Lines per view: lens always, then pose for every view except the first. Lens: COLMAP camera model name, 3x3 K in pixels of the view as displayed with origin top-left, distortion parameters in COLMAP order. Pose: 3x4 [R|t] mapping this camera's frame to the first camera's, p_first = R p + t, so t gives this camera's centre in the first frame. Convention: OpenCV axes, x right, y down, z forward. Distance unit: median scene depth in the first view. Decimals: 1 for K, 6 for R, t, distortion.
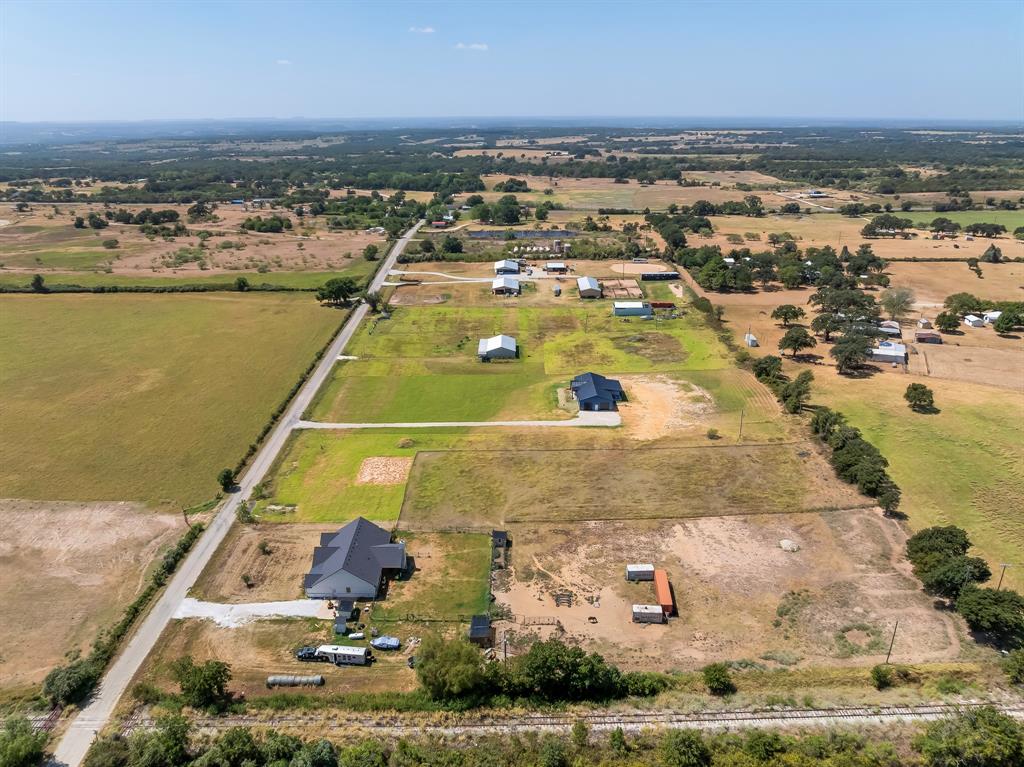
lens RADIAL K [[720.8, 0, 509.9], [0, 720.8, 381.9], [0, 0, 1]] dist [-0.037067, 0.000197]
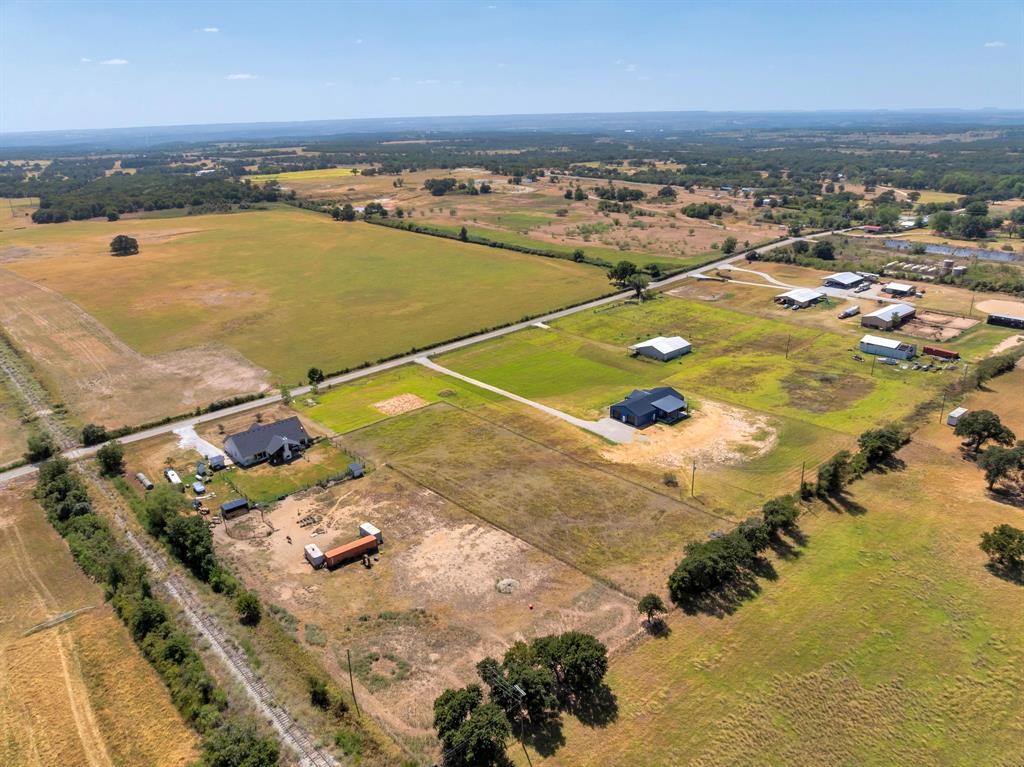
lens RADIAL K [[720.8, 0, 510.2], [0, 720.8, 380.0], [0, 0, 1]] dist [-0.037067, 0.000197]
pose [[0.664669, 0.250265, -0.703977, 0.581480], [-0.243402, 0.963360, 0.112665, -0.071097], [0.706379, 0.096464, 0.701230, 0.217272]]
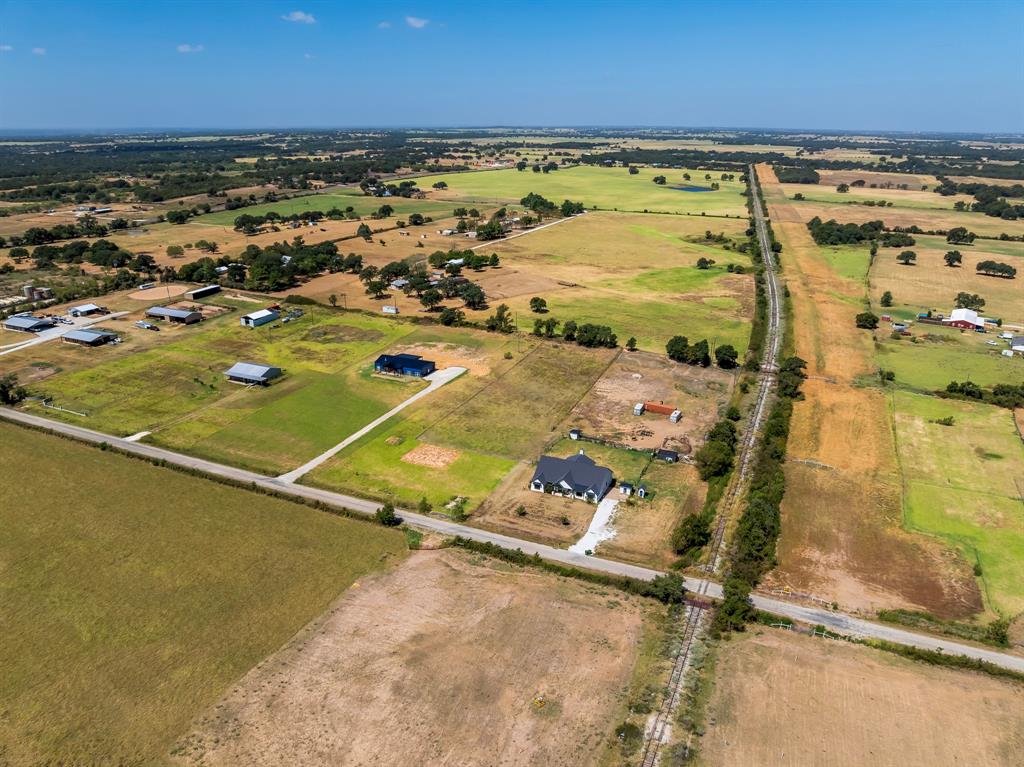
lens RADIAL K [[720.8, 0, 513.6], [0, 720.8, 381.9], [0, 0, 1]] dist [-0.037067, 0.000197]
pose [[0.409934, -0.305700, 0.859361, -0.792669], [0.314441, 0.931771, 0.181463, -0.112754], [-0.856201, 0.195831, 0.478090, 0.246351]]
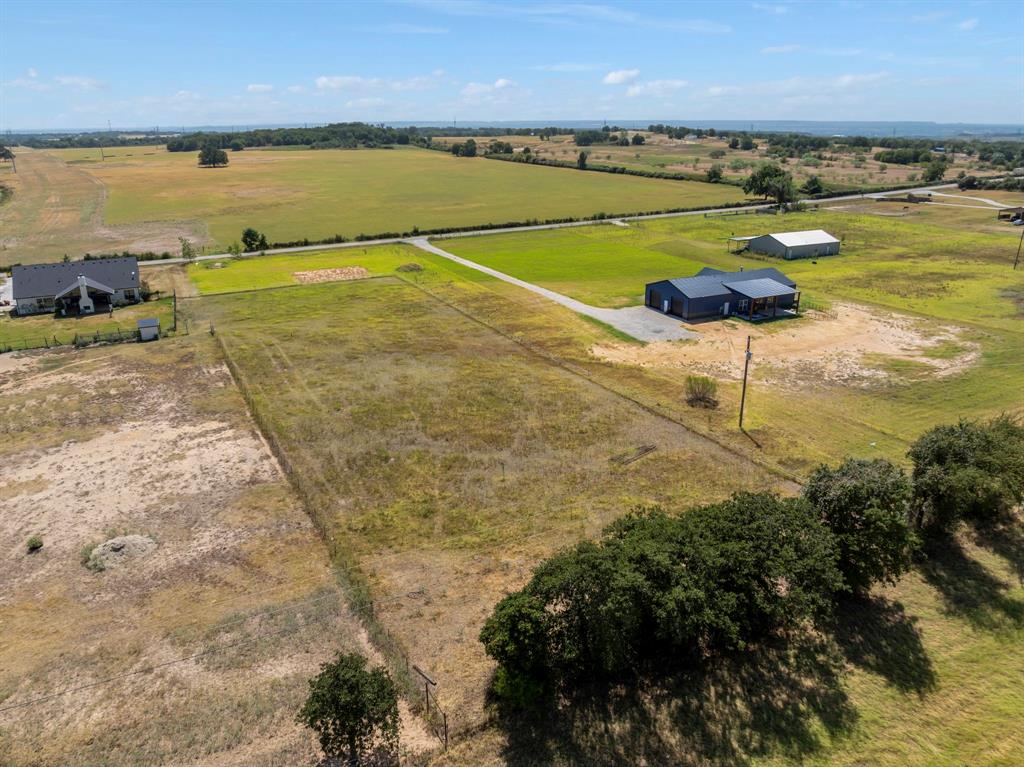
lens RADIAL K [[720.8, 0, 511.1], [0, 720.8, 380.7], [0, 0, 1]] dist [-0.037067, 0.000197]
pose [[0.451622, 0.305391, -0.838316, 0.437857], [-0.311181, 0.934510, 0.172792, 0.027451], [0.836184, 0.182831, 0.517077, 0.590501]]
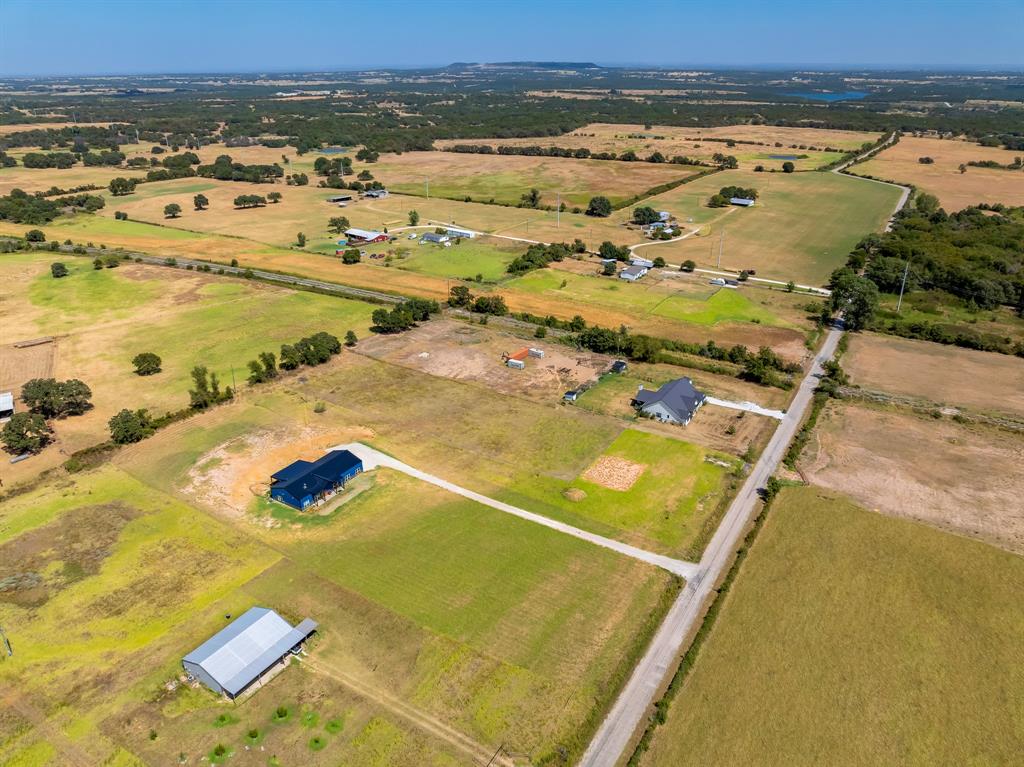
lens RADIAL K [[720.8, 0, 510.1], [0, 720.8, 379.7], [0, 0, 1]] dist [-0.037067, 0.000197]
pose [[-0.846275, -0.207989, 0.490468, -0.386870], [0.195775, 0.734810, 0.649404, -0.487351], [-0.495470, 0.645597, -0.581133, 1.177919]]
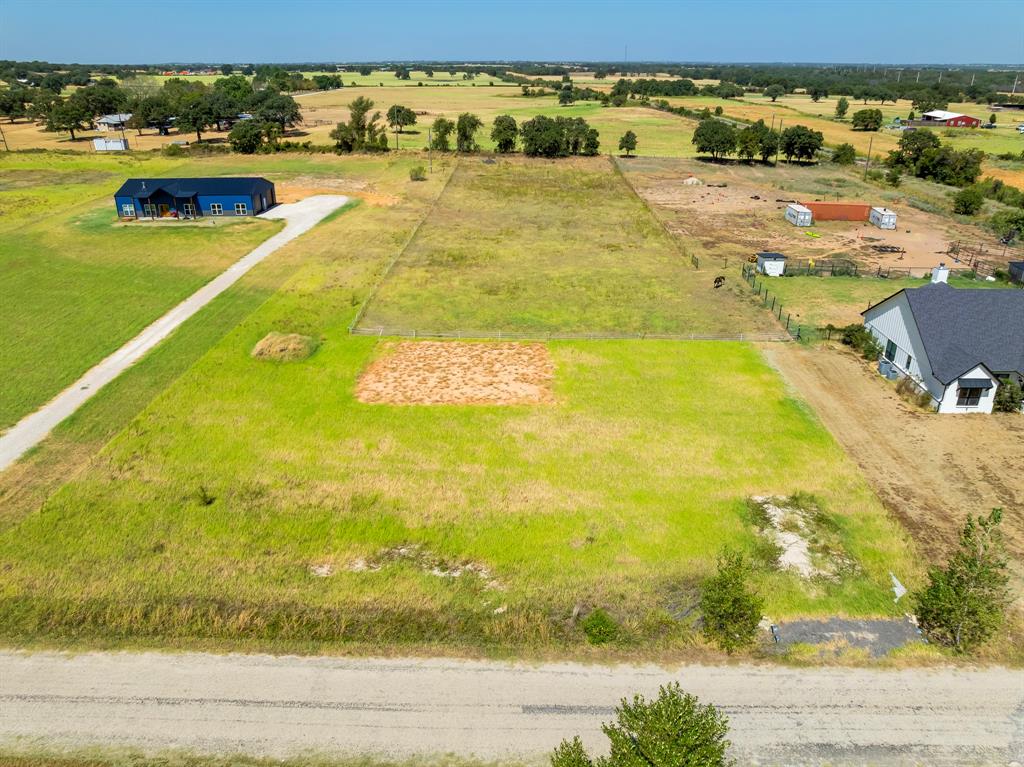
lens RADIAL K [[720.8, 0, 511.5], [0, 720.8, 381.8], [0, 0, 1]] dist [-0.037067, 0.000197]
pose [[0.026982, -0.405800, 0.913563, -0.342474], [0.352440, 0.859073, 0.371187, 0.015173], [-0.935445, 0.311961, 0.166199, 0.698377]]
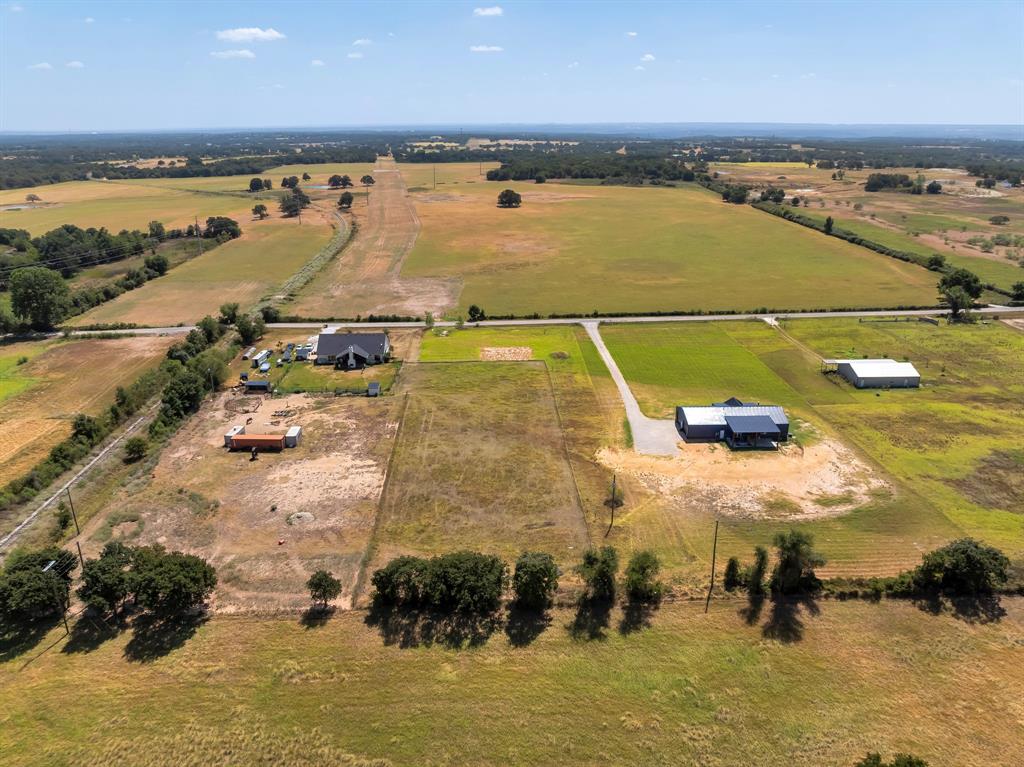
lens RADIAL K [[720.8, 0, 510.8], [0, 720.8, 380.6], [0, 0, 1]] dist [-0.037067, 0.000197]
pose [[0.032063, 0.343561, -0.938583, 0.664903], [-0.349000, 0.883805, 0.311588, -0.142763], [0.936574, 0.317575, 0.148240, 0.641891]]
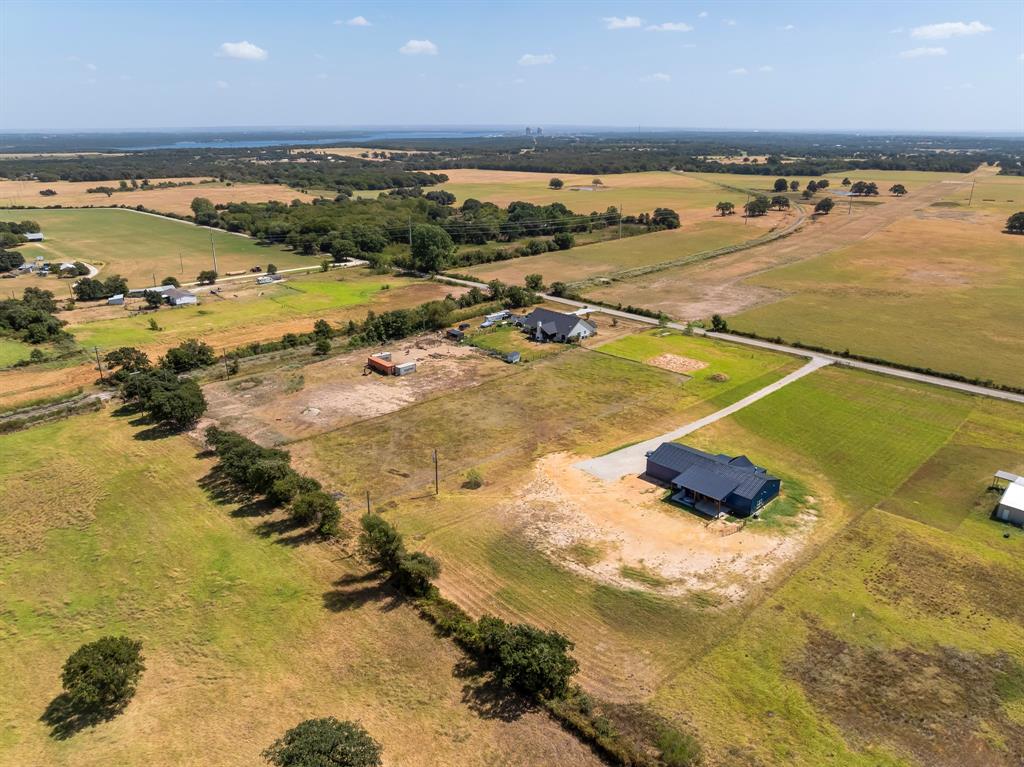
lens RADIAL K [[720.8, 0, 510.6], [0, 720.8, 381.8], [0, 0, 1]] dist [-0.037067, 0.000197]
pose [[-0.716706, 0.241163, -0.654349, 0.532735], [-0.240486, 0.795278, 0.556506, -0.294324], [0.654599, 0.556213, -0.511984, 1.052713]]
